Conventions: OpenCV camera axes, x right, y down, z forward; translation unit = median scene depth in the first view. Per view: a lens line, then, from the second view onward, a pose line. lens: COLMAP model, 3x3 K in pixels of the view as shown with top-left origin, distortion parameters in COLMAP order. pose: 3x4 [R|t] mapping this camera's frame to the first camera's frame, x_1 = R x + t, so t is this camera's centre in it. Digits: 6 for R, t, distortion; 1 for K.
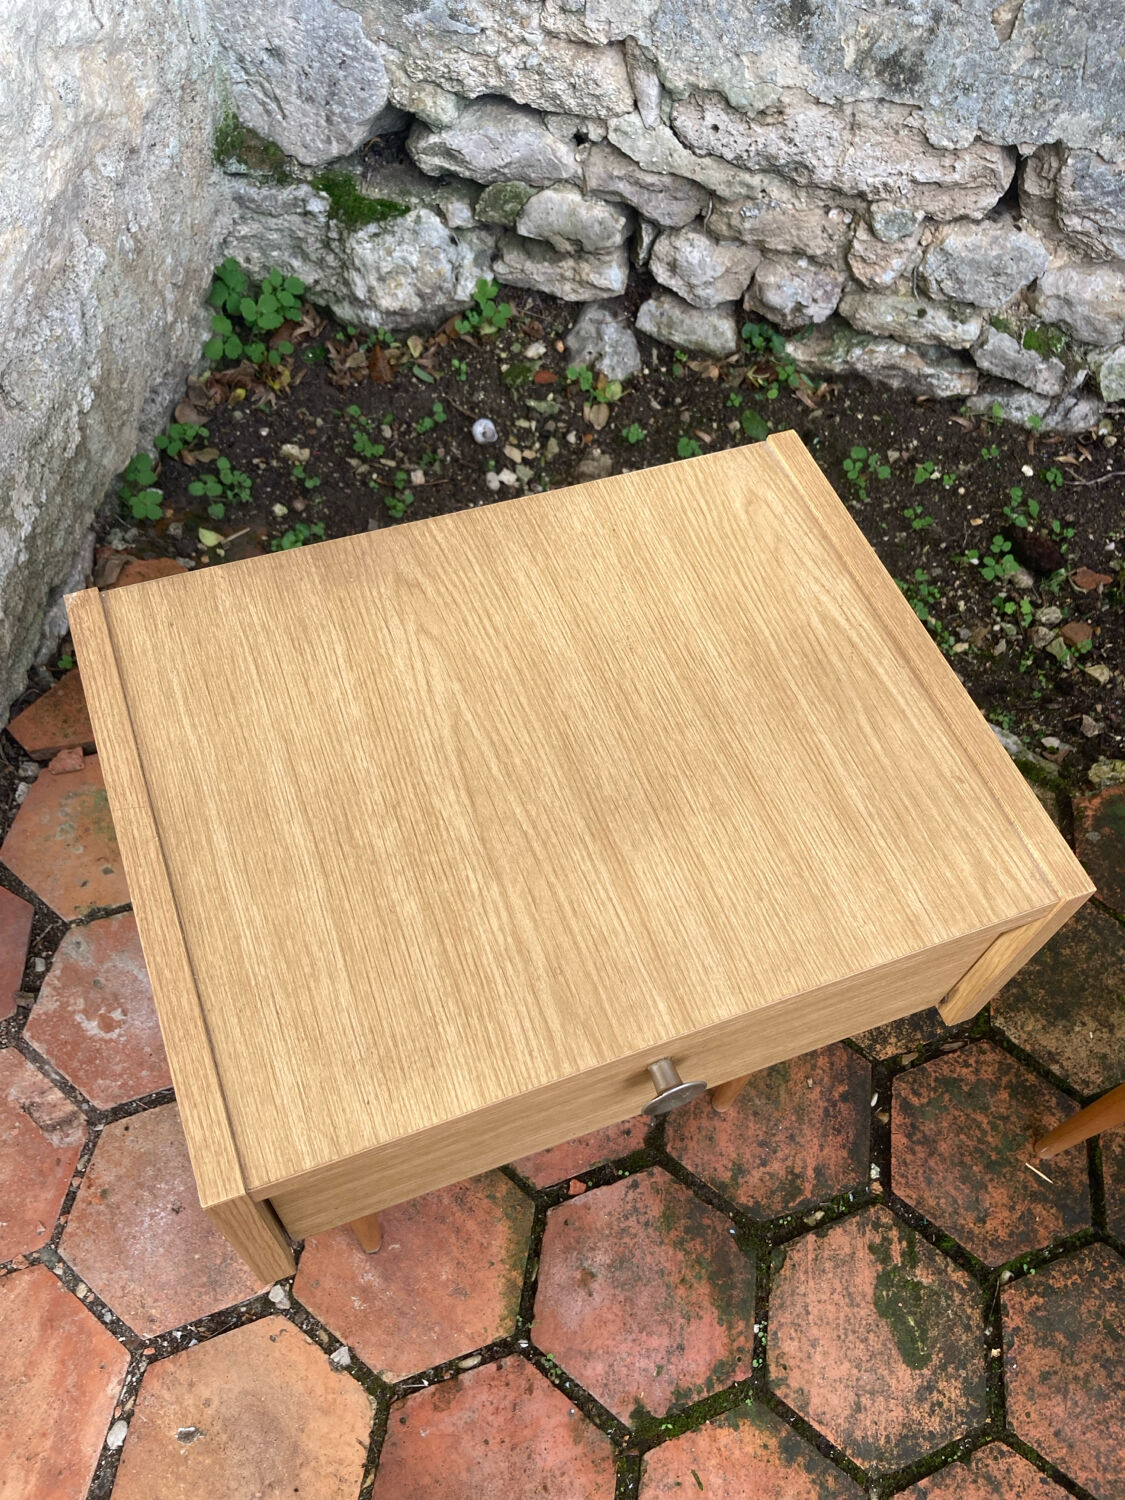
lens RADIAL K [[1228.4, 0, 566.5], [0, 1228.4, 742.0], [0, 0, 1]] dist [0.014524, -0.011785]
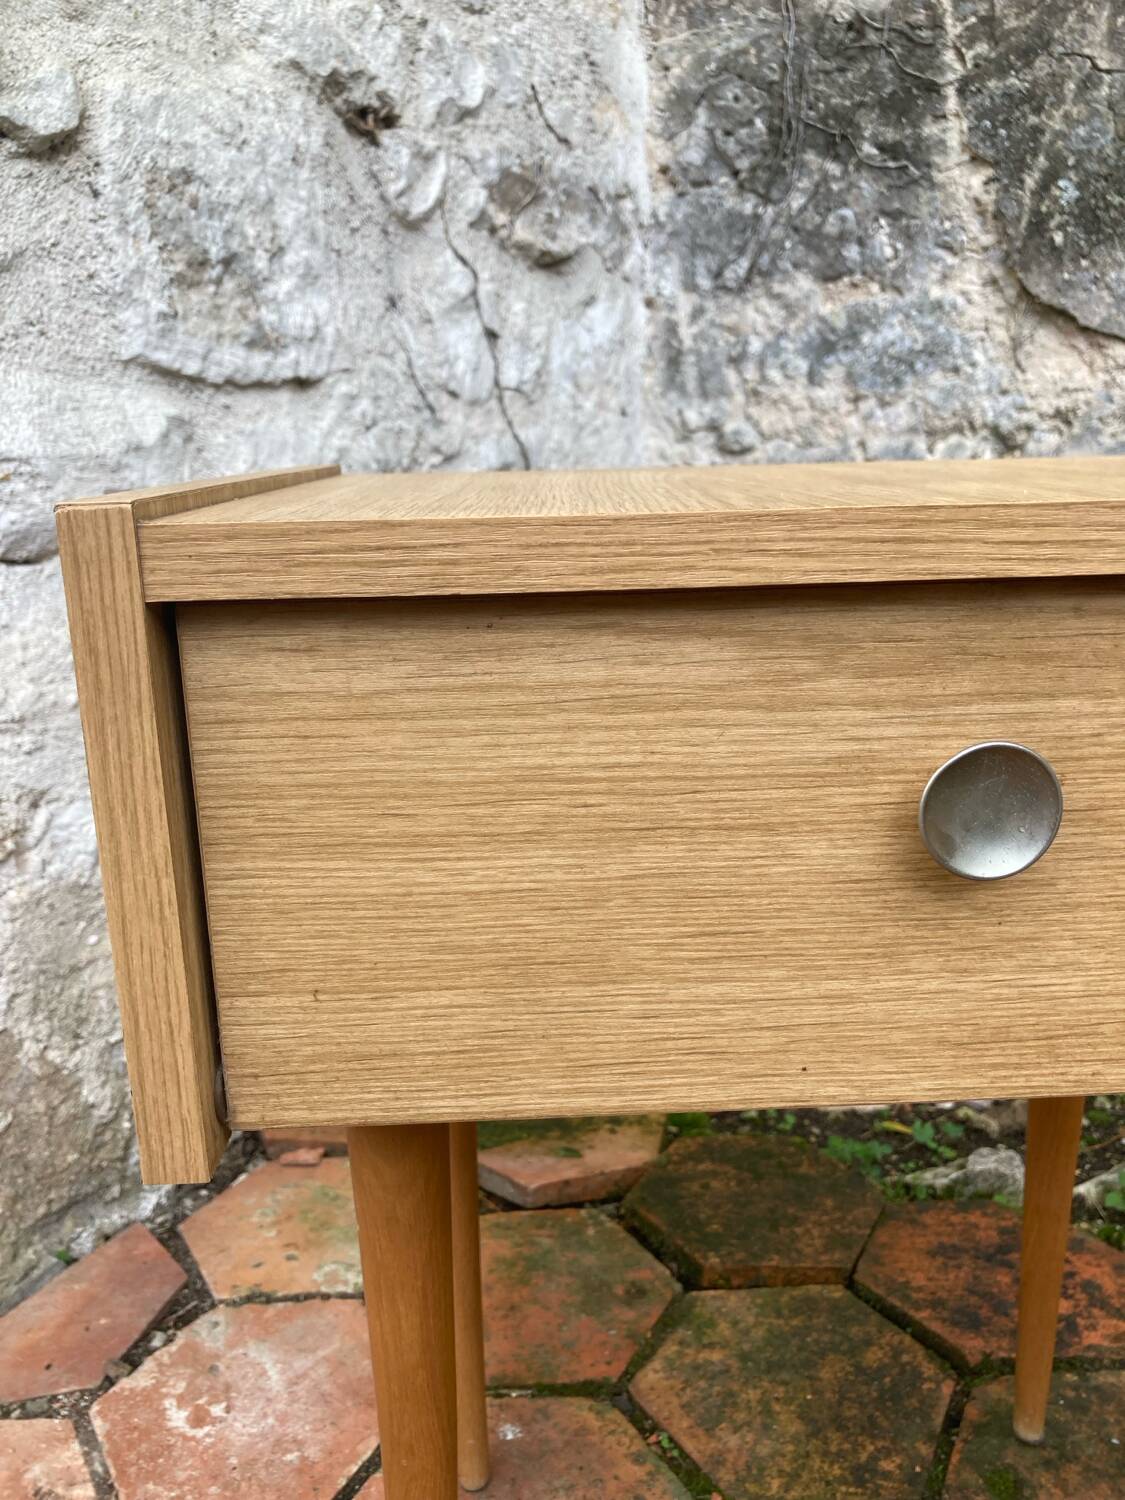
lens RADIAL K [[1236.2, 0, 576.3], [0, 1236.2, 756.8], [0, 0, 1]] dist [0.018756, -0.011553]
pose [[0.940408, -0.011172, -0.339865, 0.041732], [-0.227318, 0.722669, -0.652745, 0.266910], [0.252902, 0.691103, 0.677065, 0.248717]]
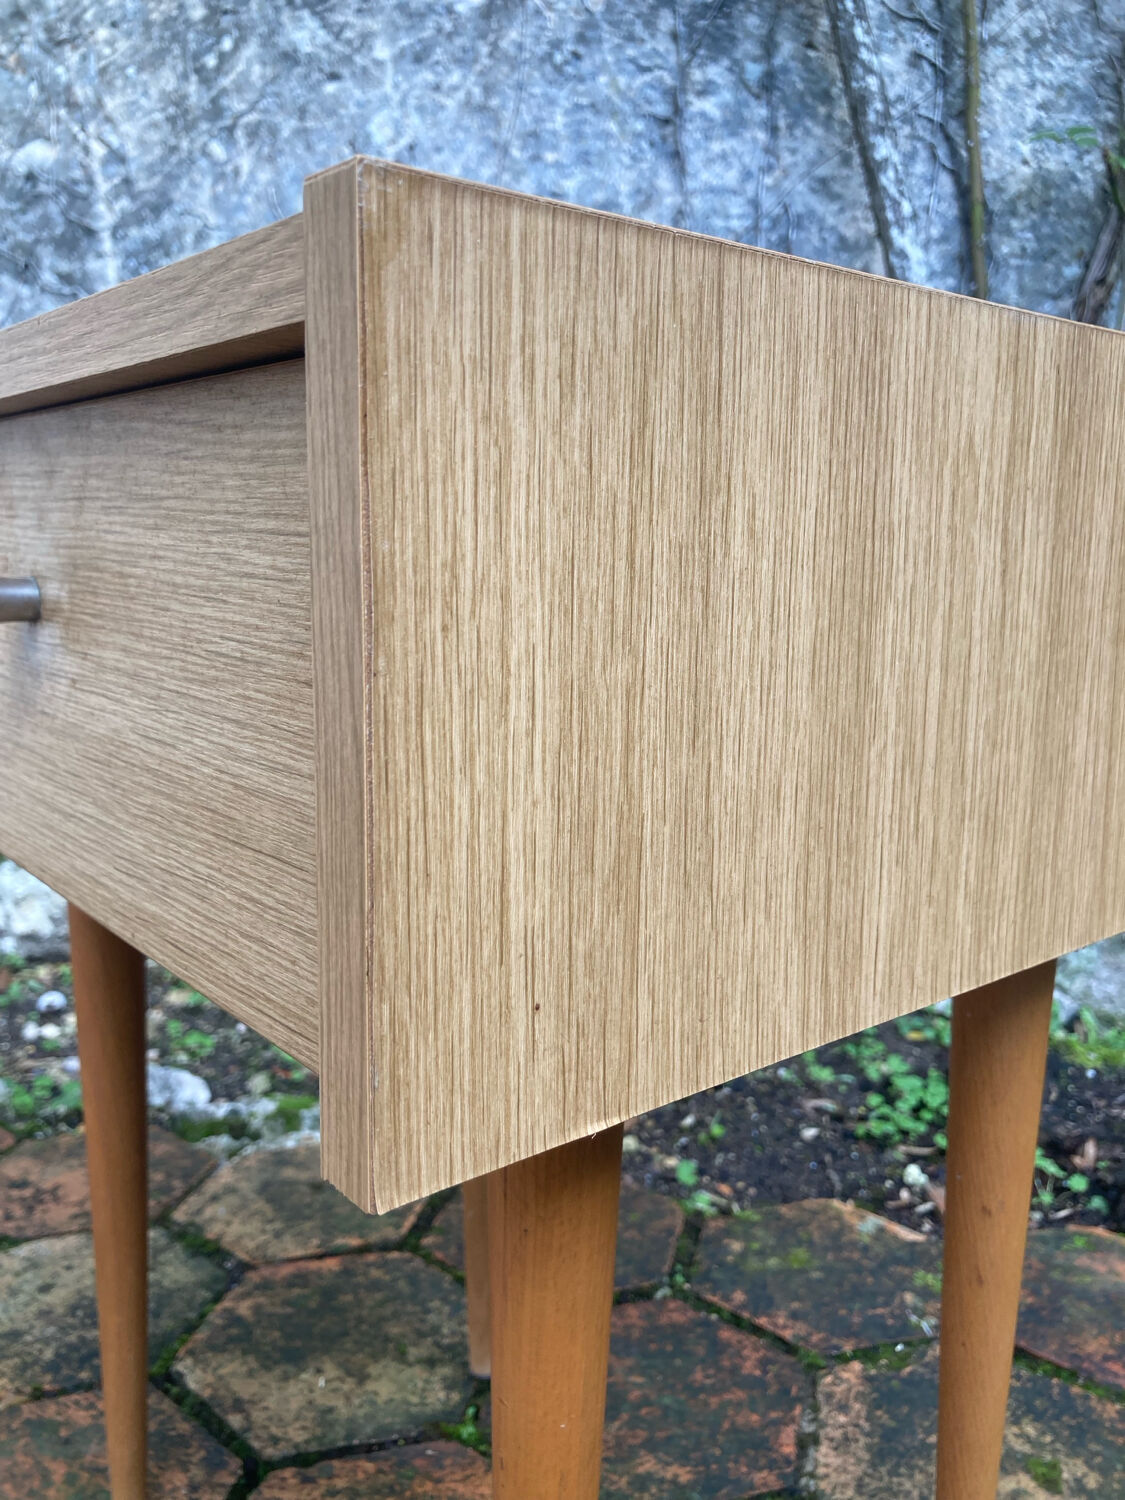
lens RADIAL K [[1236.2, 0, 574.8], [0, 1236.2, 770.7], [0, 0, 1]] dist [0.018756, -0.011553]
pose [[0.992862, -0.071808, -0.095229, 0.490565], [-0.024640, 0.657723, -0.752857, 0.389581], [0.116695, 0.749830, 0.651259, 0.286281]]
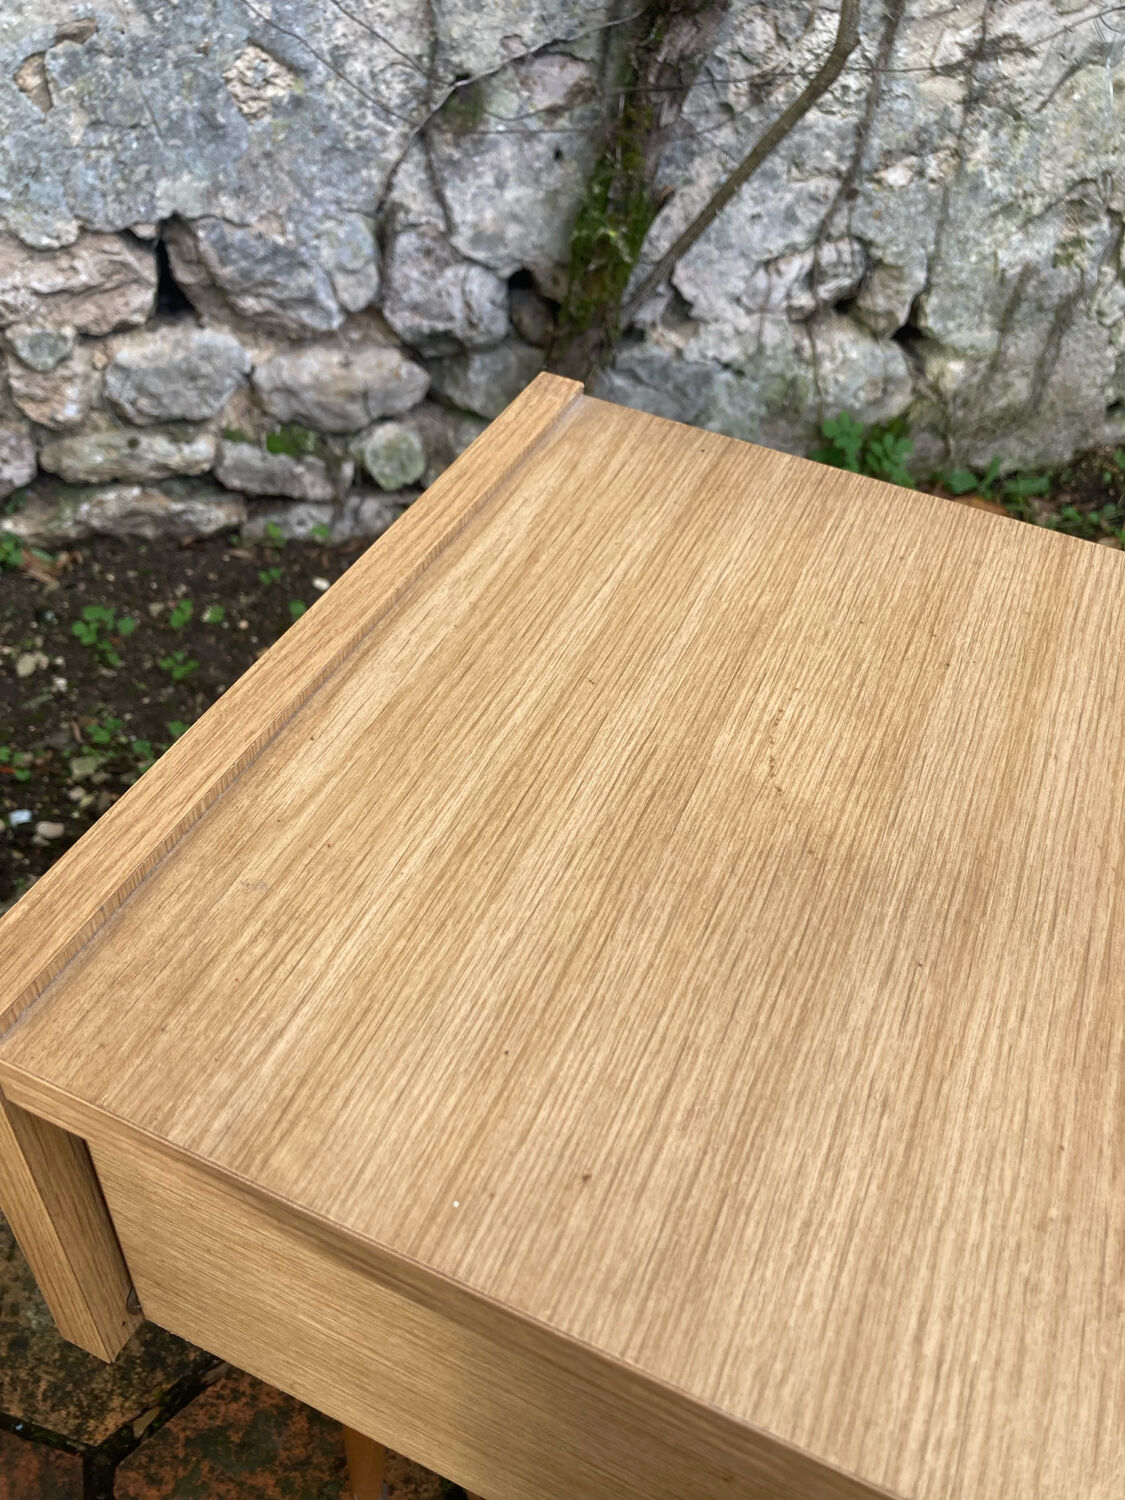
lens RADIAL K [[1236.2, 0, 548.9], [0, 1236.2, 730.5], [0, 0, 1]] dist [0.018756, -0.011553]
pose [[0.926714, -0.281185, 0.249273, 0.309651], [0.329737, 0.926641, -0.180582, 0.085995], [-0.180209, 0.249543, 0.951448, 0.209577]]
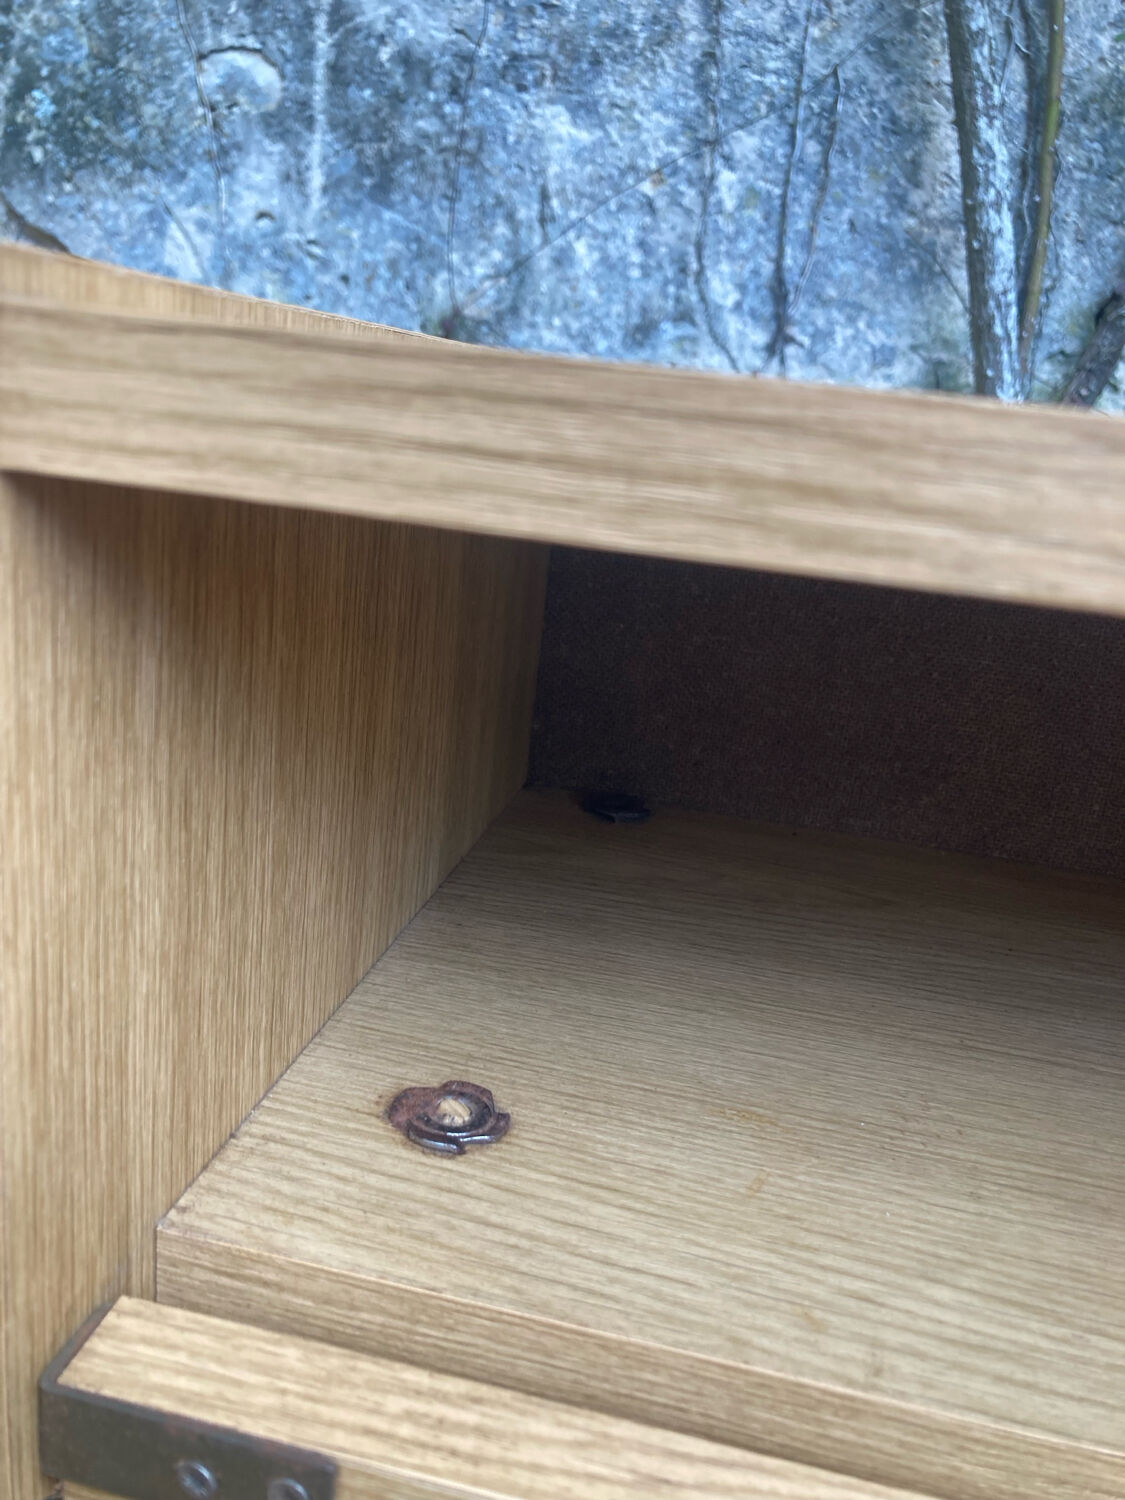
lens RADIAL K [[1236.2, 0, 557.4], [0, 1236.2, 749.7], [0, 0, 1]] dist [0.018756, -0.011553]
pose [[0.988551, -0.044090, 0.144301, 0.274877], [0.130371, 0.731043, -0.669761, 0.203666], [-0.075960, 0.680906, 0.728421, 0.333975]]
